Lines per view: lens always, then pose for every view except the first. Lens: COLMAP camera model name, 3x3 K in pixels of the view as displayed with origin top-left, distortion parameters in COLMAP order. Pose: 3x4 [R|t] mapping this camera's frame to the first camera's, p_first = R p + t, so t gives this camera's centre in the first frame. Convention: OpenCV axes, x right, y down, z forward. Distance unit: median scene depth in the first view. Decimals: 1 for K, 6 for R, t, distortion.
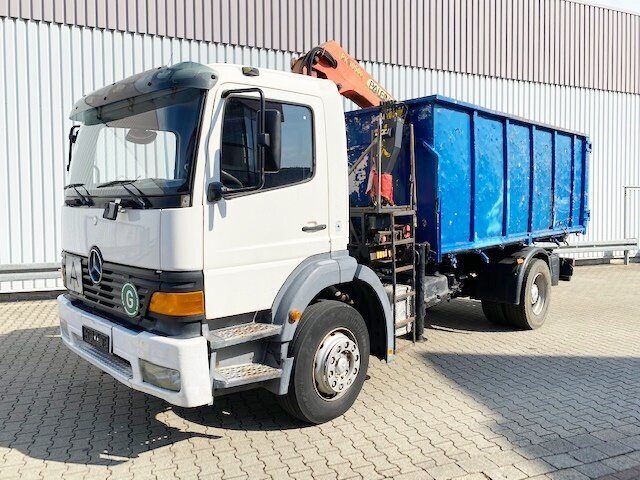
lens RADIAL K [[484.7, 0, 320.0], [0, 484.7, 240.0], [0, 0, 1]] dist [0.013553, -0.002687]
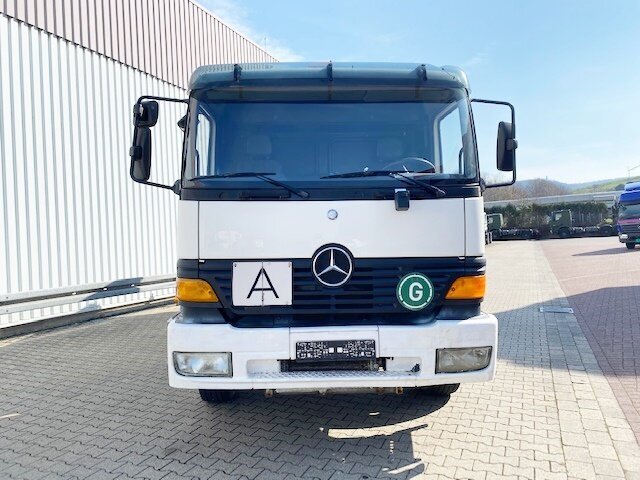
lens RADIAL K [[463.1, 0, 337.8], [0, 463.1, 242.1], [0, 0, 1]] dist [-0.000931, -0.001197]
pose [[0.693375, -0.006854, 0.720544, -0.988041], [0.060433, 0.996985, -0.048670, 0.050033], [-0.718038, 0.077291, 0.691699, 0.396929]]
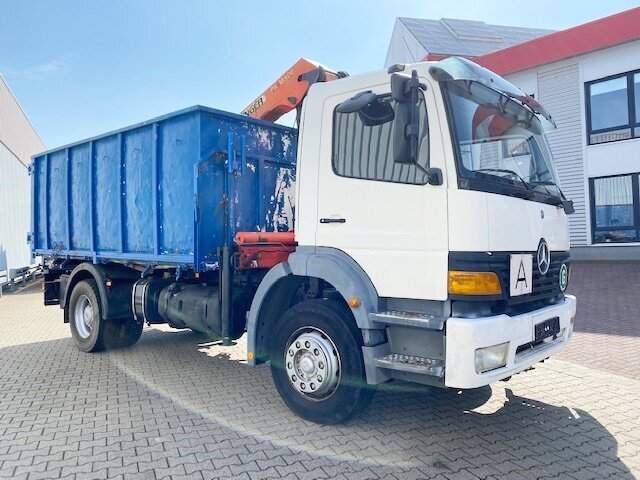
lens RADIAL K [[495.6, 0, 326.8], [0, 495.6, 240.2], [0, 0, 1]] dist [0.007313, -0.000749]
pose [[-0.056018, 0.006046, 0.998411, -1.394375], [0.059845, 0.998204, -0.002687, -0.006124], [-0.996635, 0.059600, -0.056279, 1.431911]]
